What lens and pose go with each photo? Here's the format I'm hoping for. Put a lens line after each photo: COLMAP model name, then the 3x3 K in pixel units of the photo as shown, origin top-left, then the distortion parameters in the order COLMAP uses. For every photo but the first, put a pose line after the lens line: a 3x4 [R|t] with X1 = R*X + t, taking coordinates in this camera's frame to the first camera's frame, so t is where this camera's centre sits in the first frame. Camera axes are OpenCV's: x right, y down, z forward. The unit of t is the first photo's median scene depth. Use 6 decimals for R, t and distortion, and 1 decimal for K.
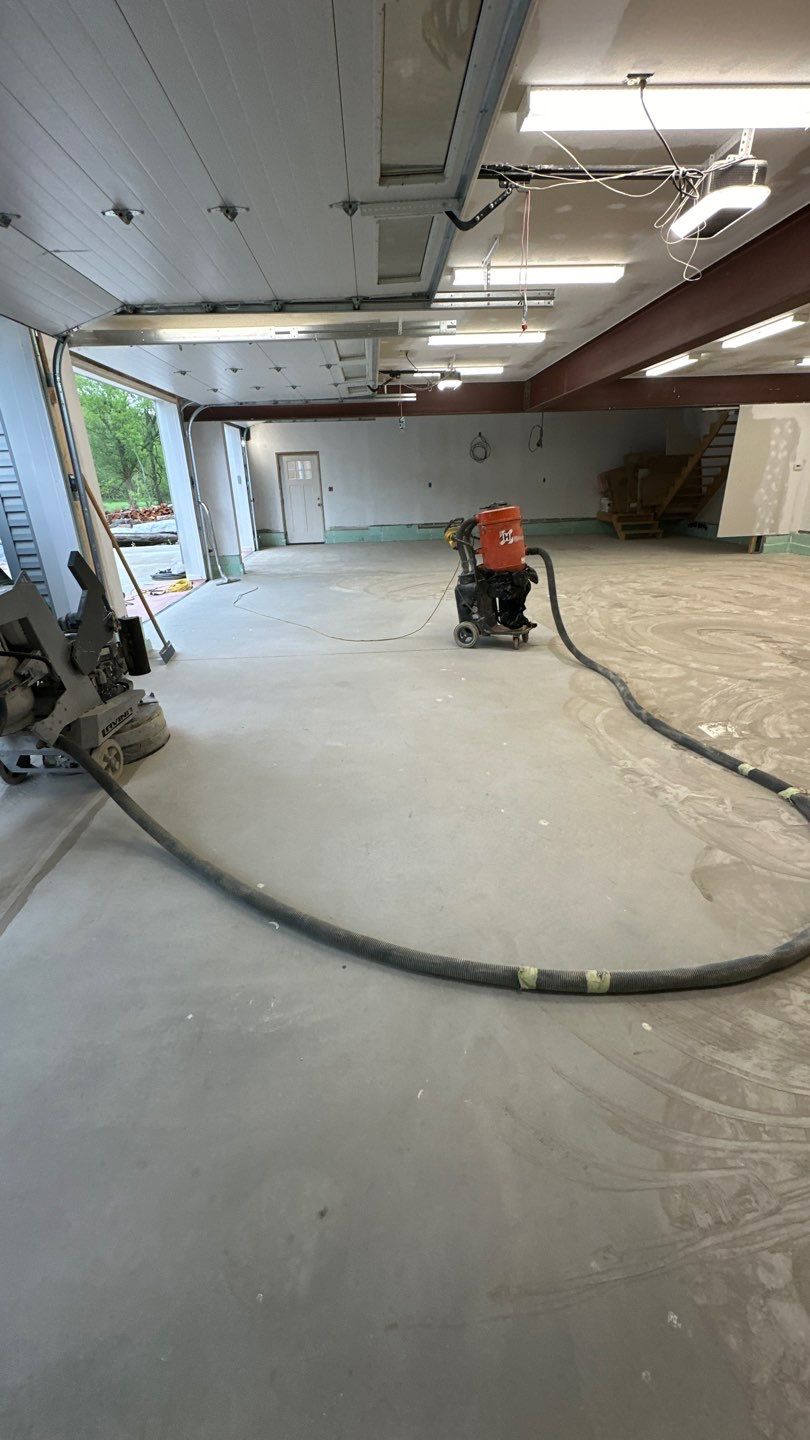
lens RADIAL K [[575.6, 0, 404.7], [0, 575.6, 715.9], [0, 0, 1]] dist [-0.002424, 0.000454]
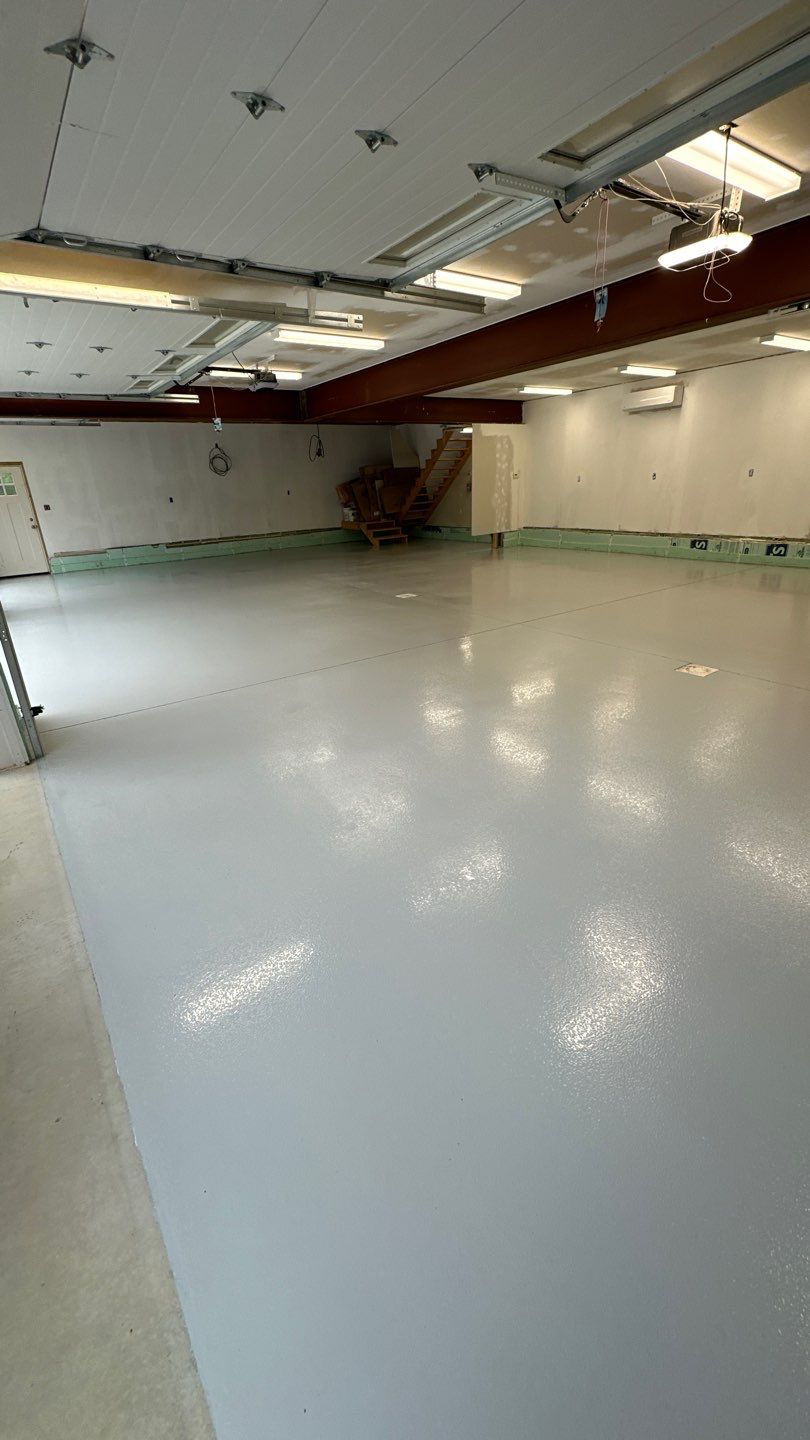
lens RADIAL K [[575.6, 0, 404.2], [0, 575.6, 717.9], [0, 0, 1]] dist [-0.002424, 0.000454]
pose [[0.850292, -0.205513, 0.484529, -0.224947], [0.218475, 0.975372, 0.030307, -0.017801], [-0.478825, 0.080088, 0.874250, 0.082354]]
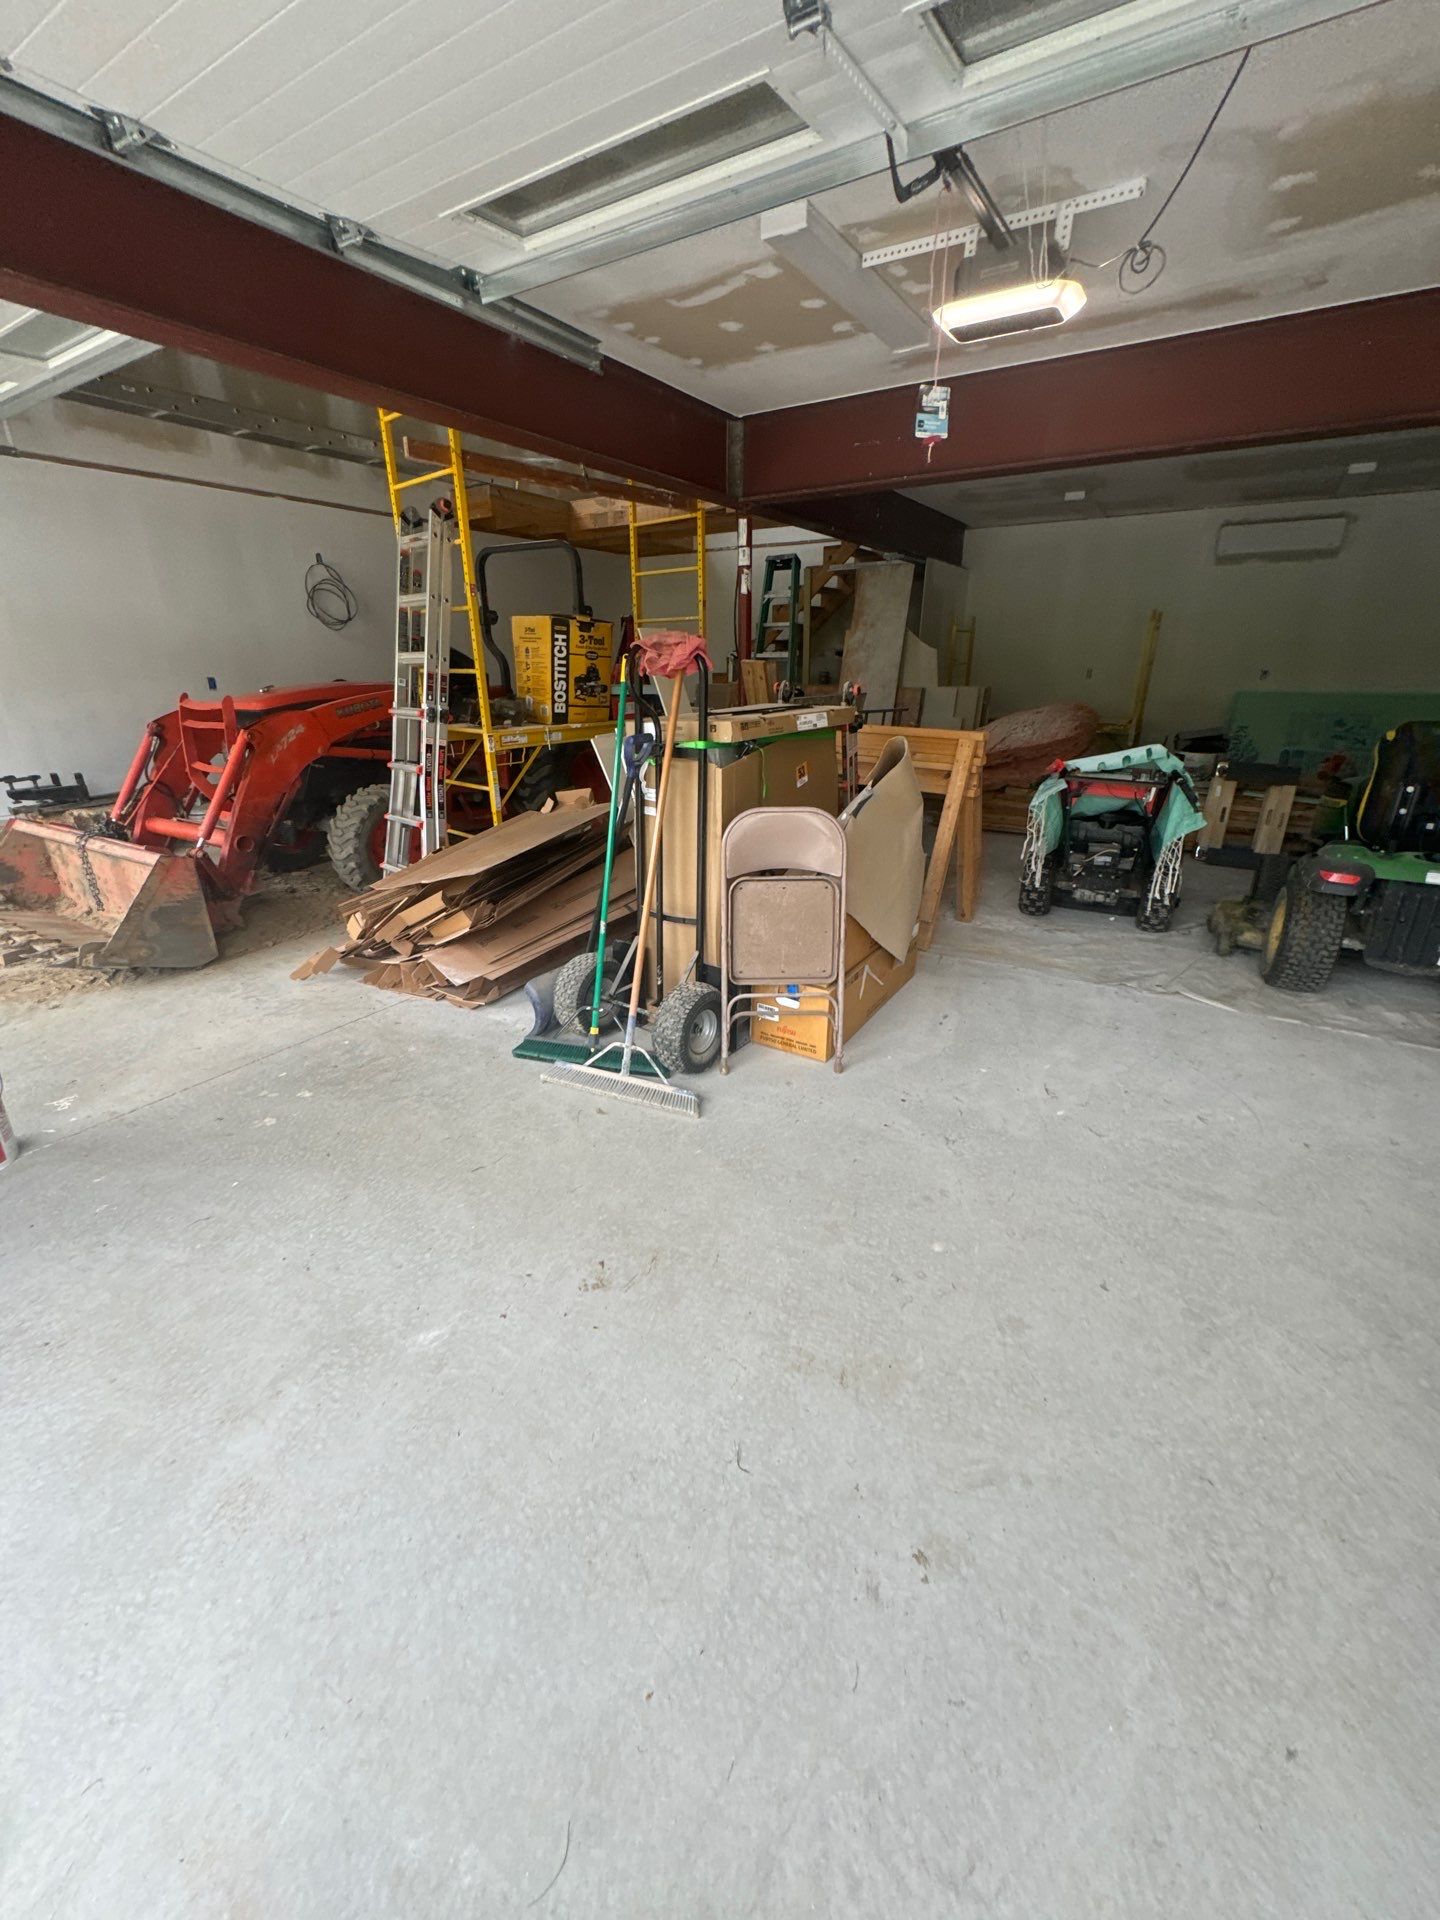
lens RADIAL K [[760.5, 0, 725.1], [0, 760.5, 960.8], [0, 0, 1]] dist [-0.001894, -0.000513]
pose [[0.586849, -0.272462, 0.762478, -0.259343], [0.295357, 0.948831, 0.111728, -0.282551], [-0.753905, 0.159636, 0.637294, 0.700486]]
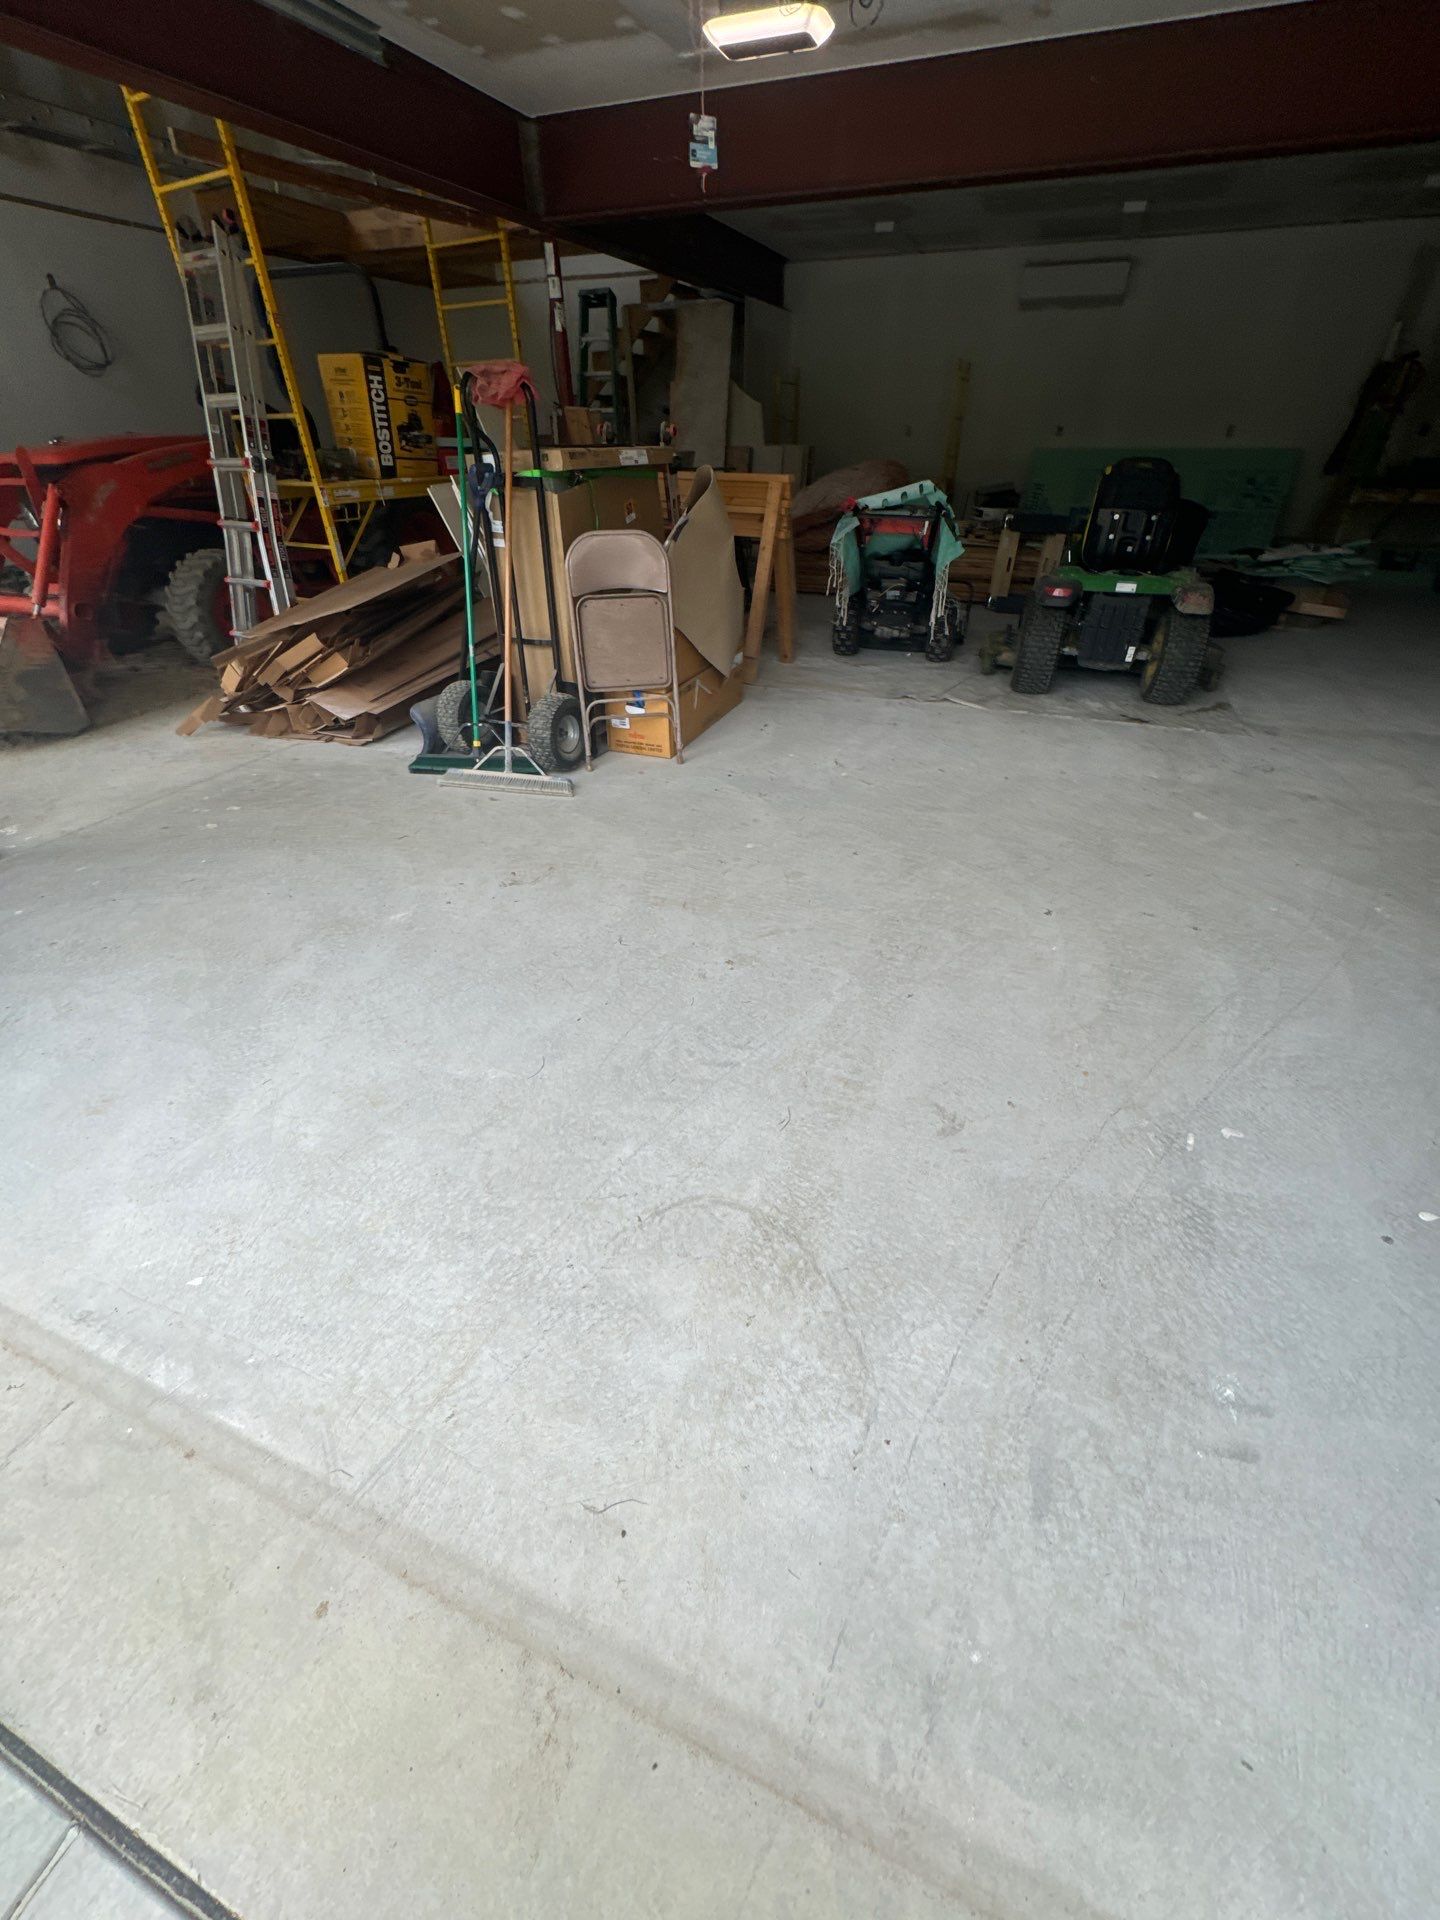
lens RADIAL K [[760.5, 0, 722.3], [0, 760.5, 961.6], [0, 0, 1]] dist [-0.001894, -0.000513]
pose [[0.425685, -0.495286, 0.757287, -0.346391], [0.338472, 0.863302, 0.374361, -0.243337], [-0.839184, 0.096960, 0.535135, 0.652053]]
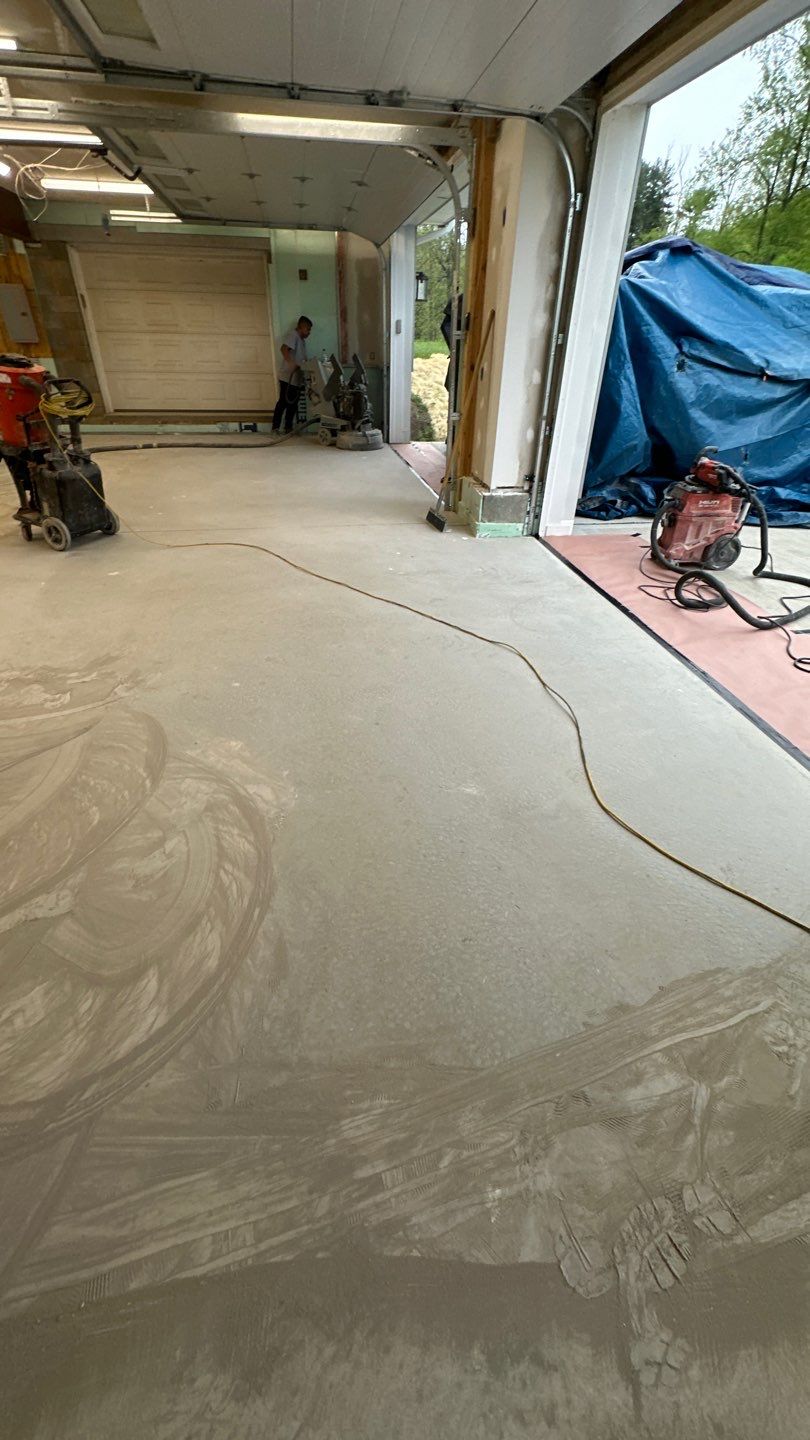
lens RADIAL K [[573.0, 0, 406.2], [0, 573.0, 717.3], [0, 0, 1]] dist [-0.003848, 0.000708]
pose [[-0.993891, 0.068658, -0.086406, -0.141593], [-0.033699, 0.556737, 0.830005, -0.397152], [0.105092, 0.827847, -0.551022, 0.986922]]
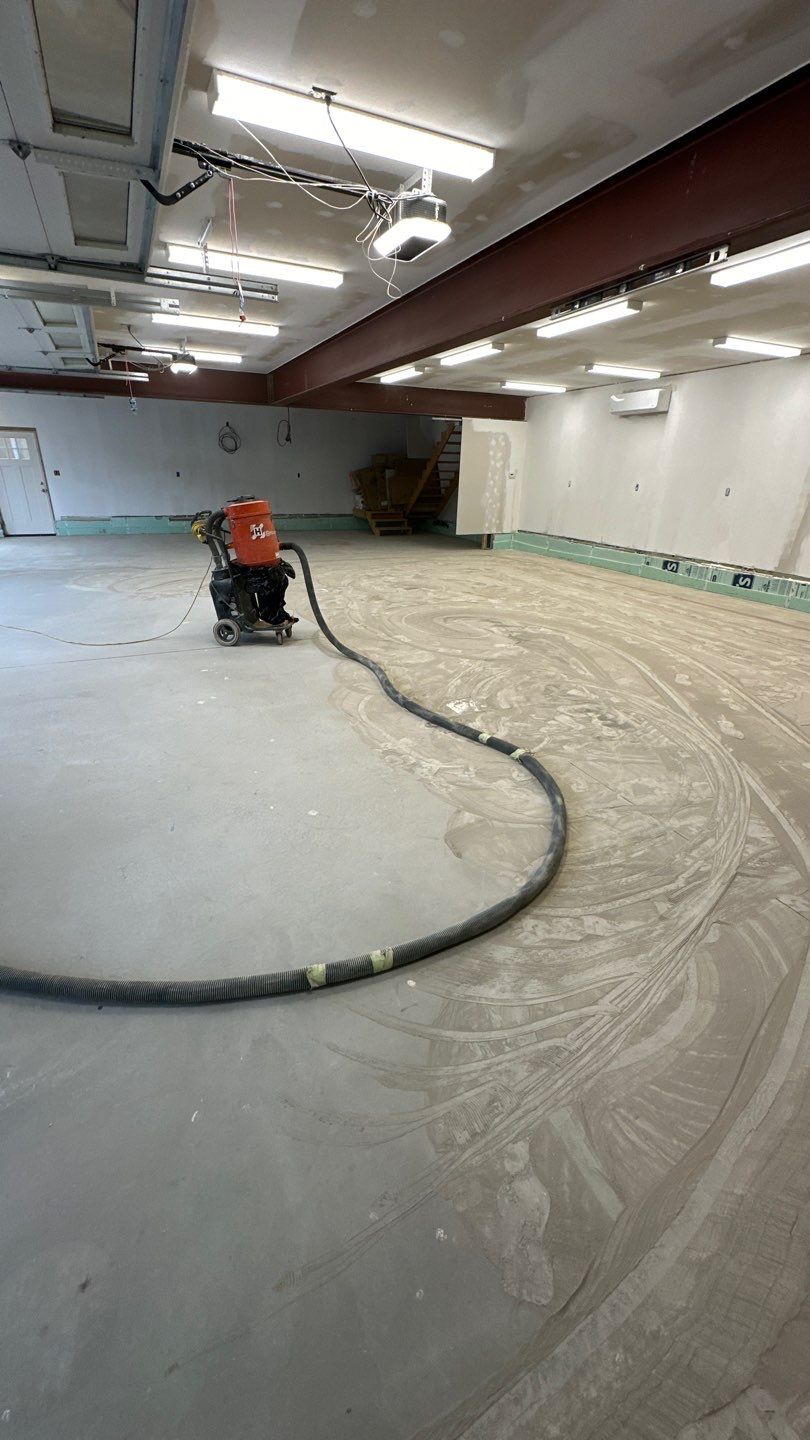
lens RADIAL K [[575.3, 0, 406.7], [0, 575.3, 715.7], [0, 0, 1]] dist [-0.002167, 0.000679]
pose [[0.925905, -0.099701, 0.364363, 0.011990], [0.096654, 0.994961, 0.026639, 0.000866], [-0.365183, 0.010552, 0.930876, -0.003789]]
